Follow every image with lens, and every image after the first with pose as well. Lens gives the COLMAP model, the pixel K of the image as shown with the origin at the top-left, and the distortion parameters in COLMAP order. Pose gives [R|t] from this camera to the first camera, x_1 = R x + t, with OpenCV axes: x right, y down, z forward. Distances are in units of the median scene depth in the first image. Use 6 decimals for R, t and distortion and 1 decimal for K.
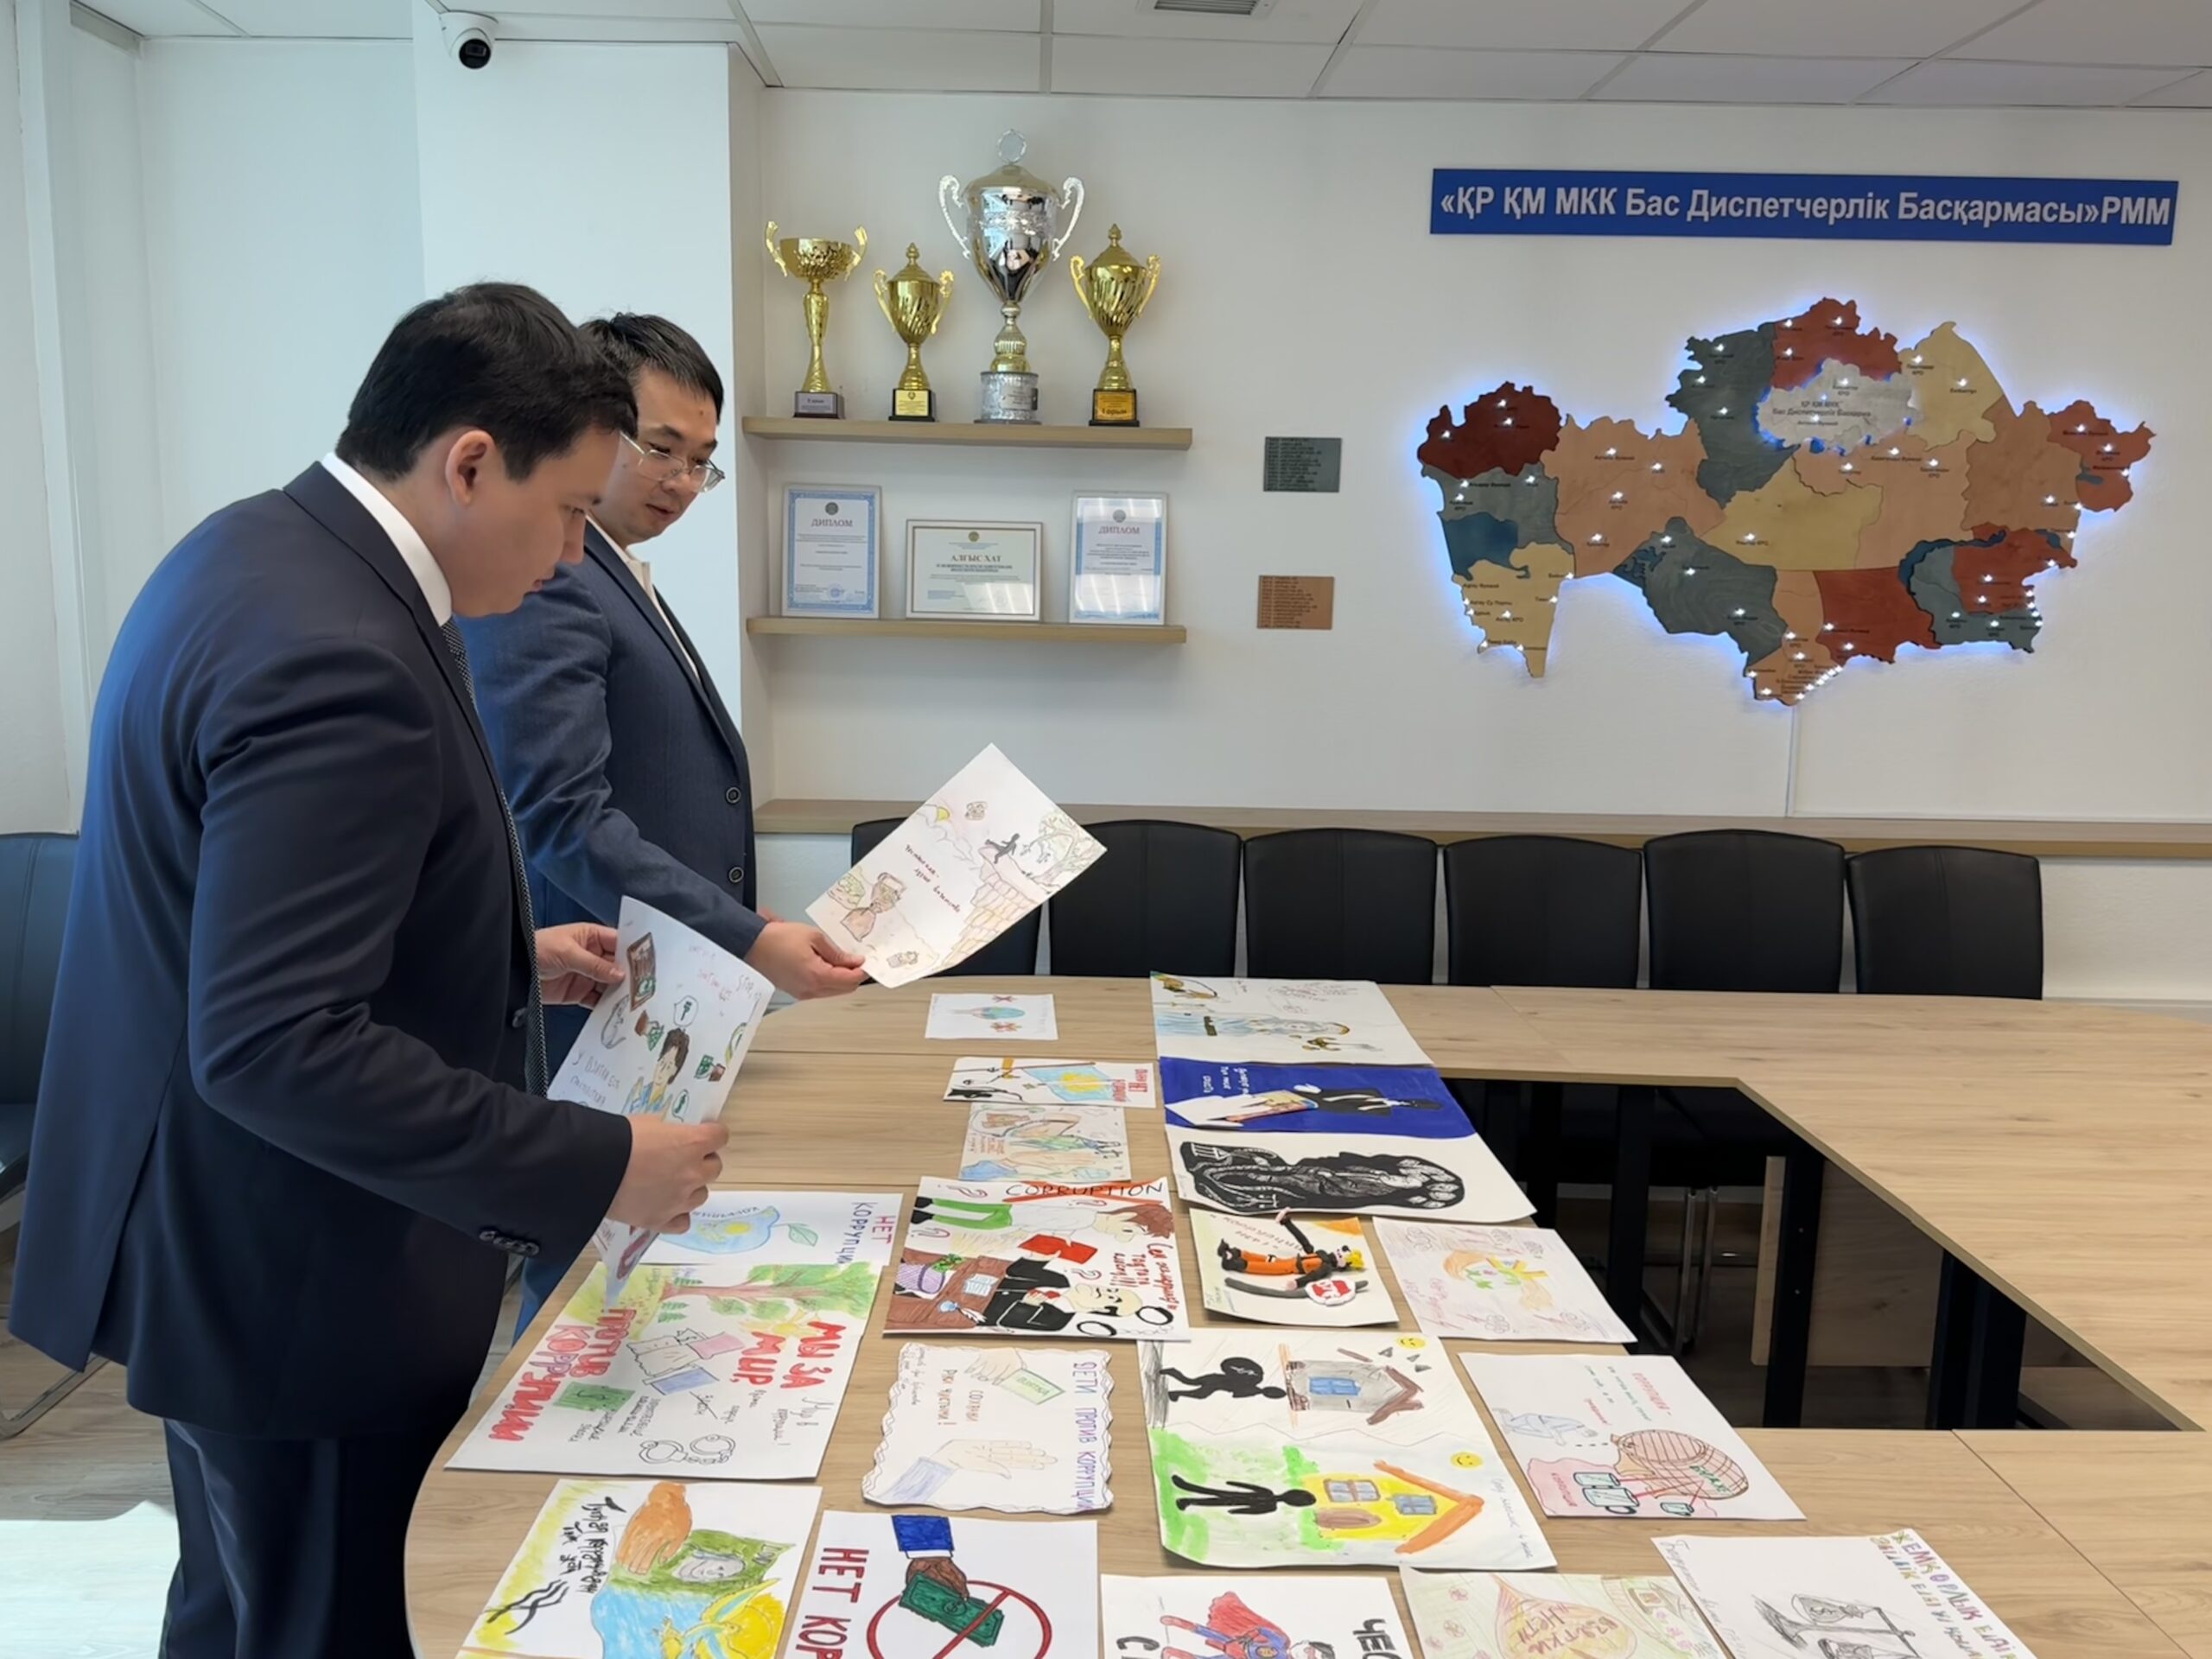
lens RADIAL K [[1620.7, 0, 1106.0], [0, 1620.7, 829.5], [0, 0, 1]] dist [0.064035, -0.001552]
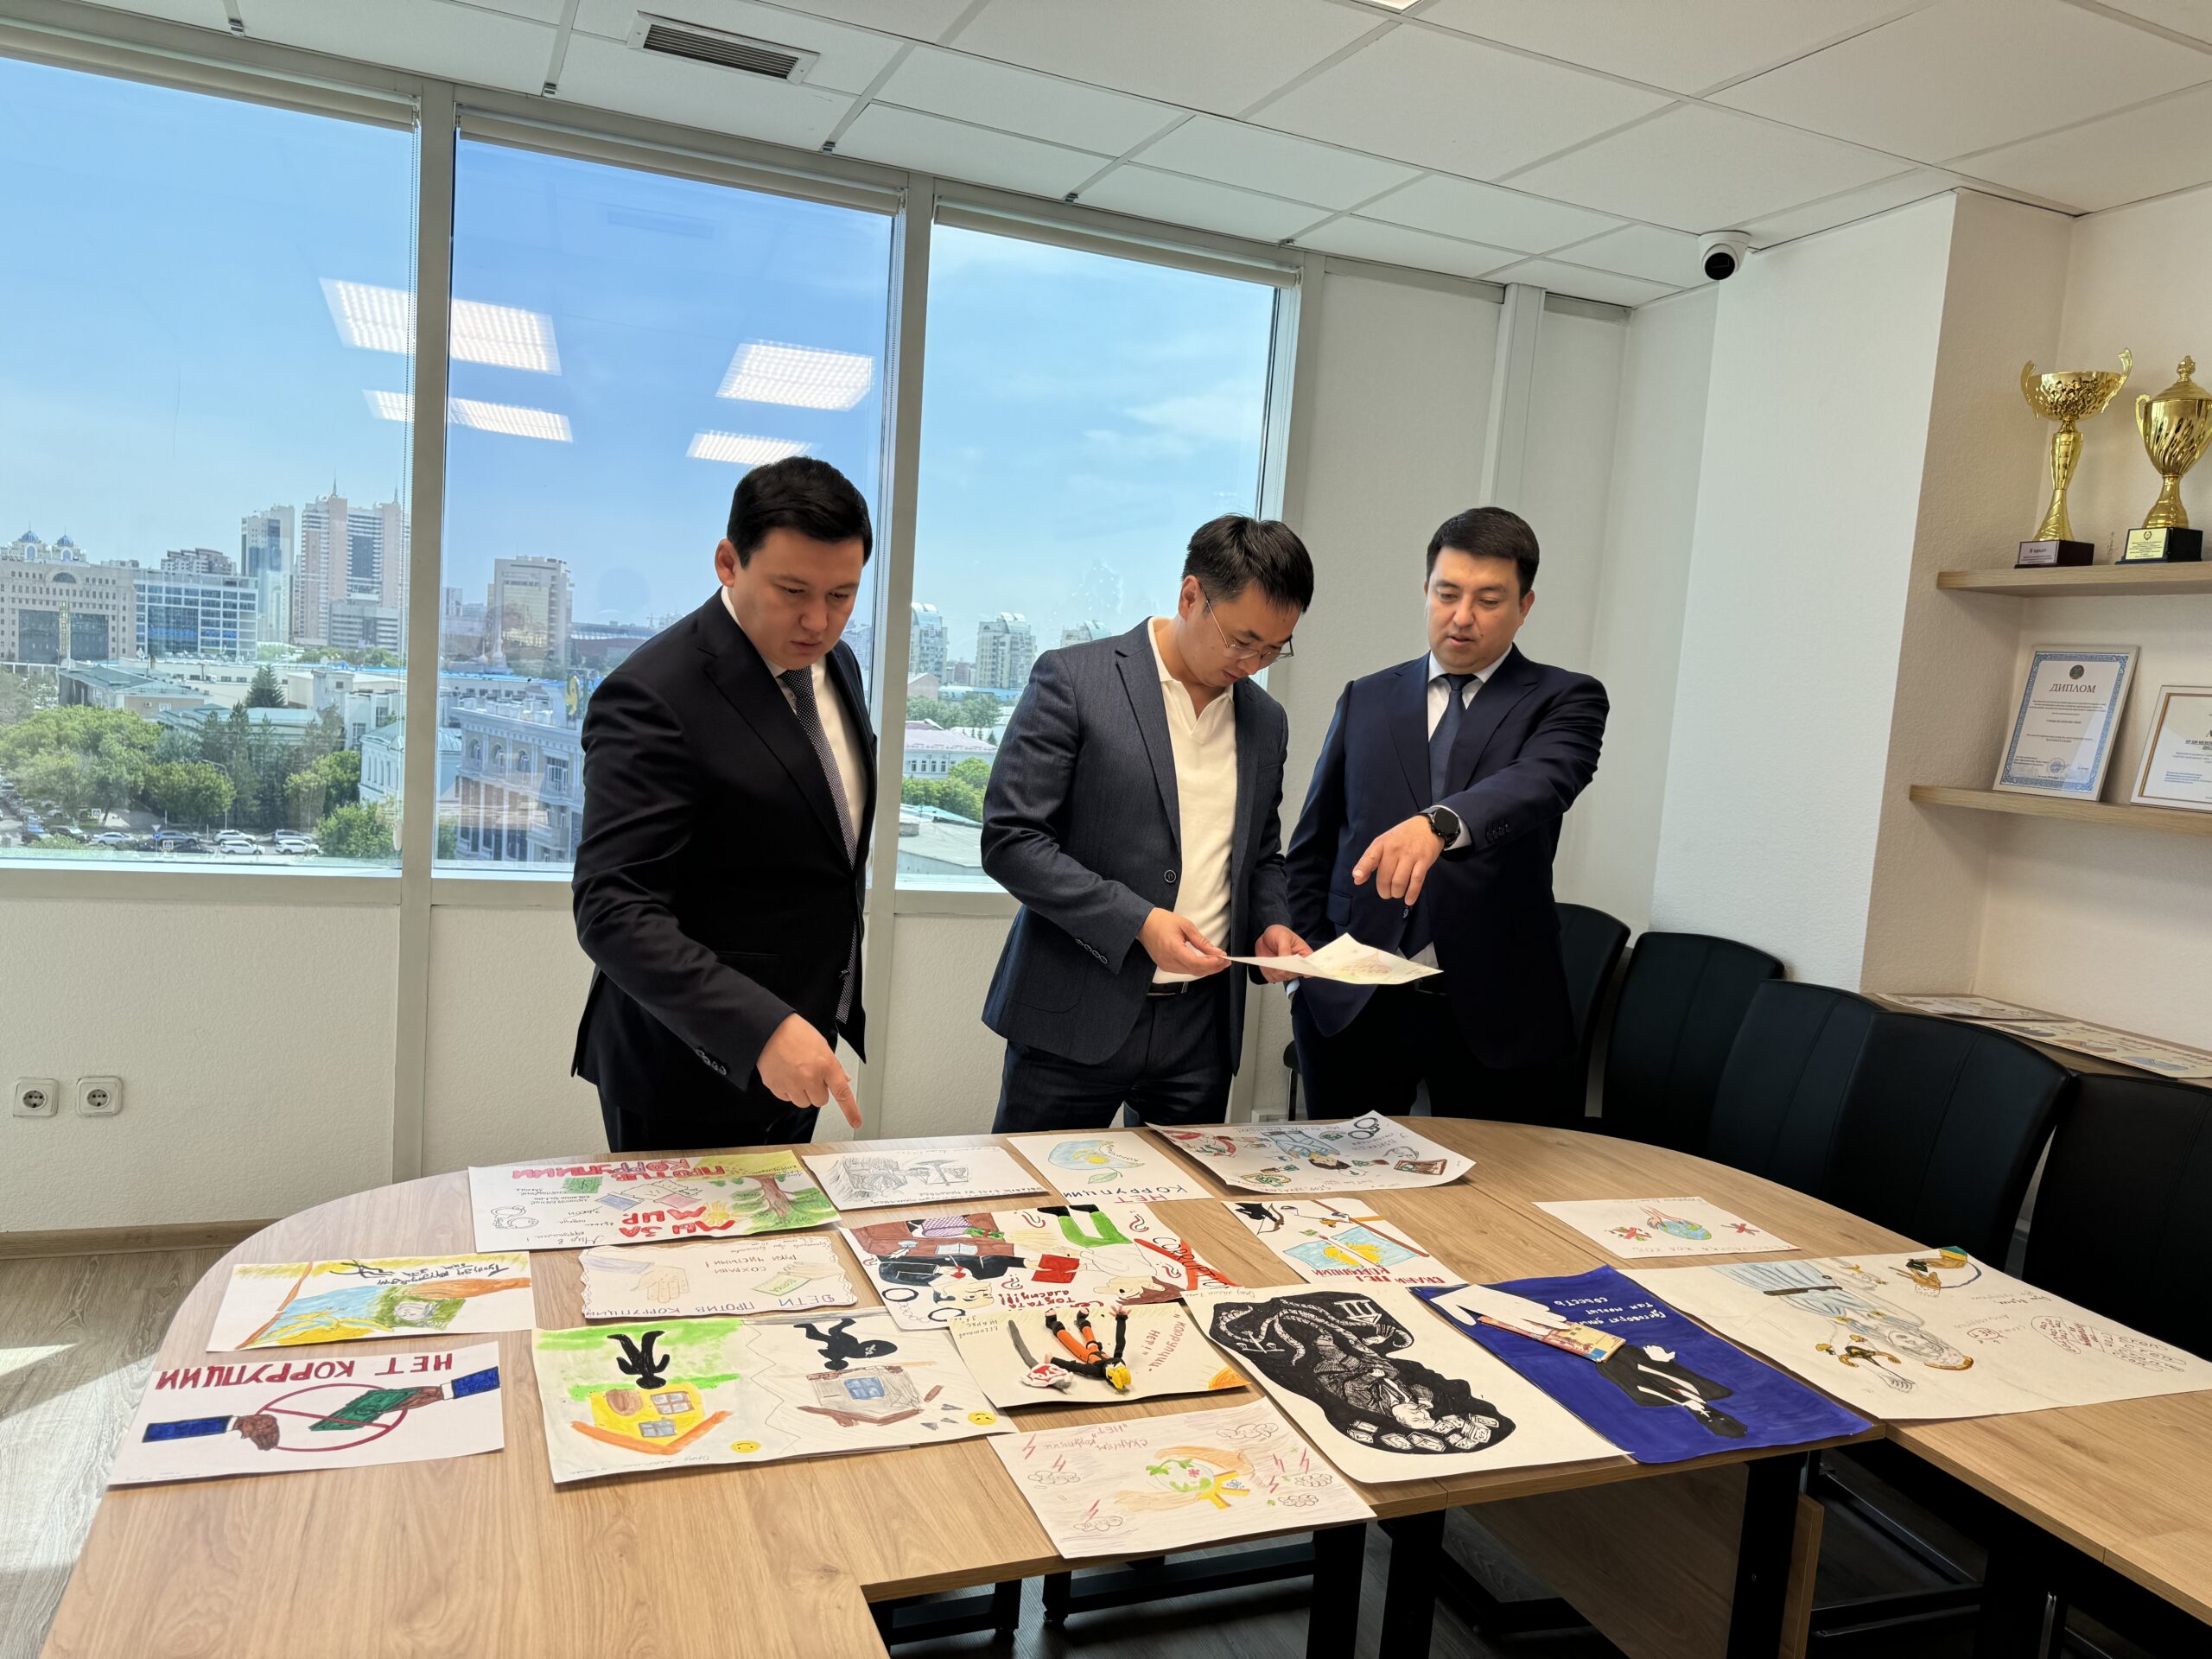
lens RADIAL K [[1527.8, 0, 1106.0], [0, 1527.8, 829.5], [0, 0, 1]] dist [-0.043002, -0.000911]
pose [[0.357816, 0.095928, -0.928852, 0.689359], [-0.212399, 0.976997, 0.019079, -0.041338], [0.909315, 0.190460, 0.369960, 0.465733]]
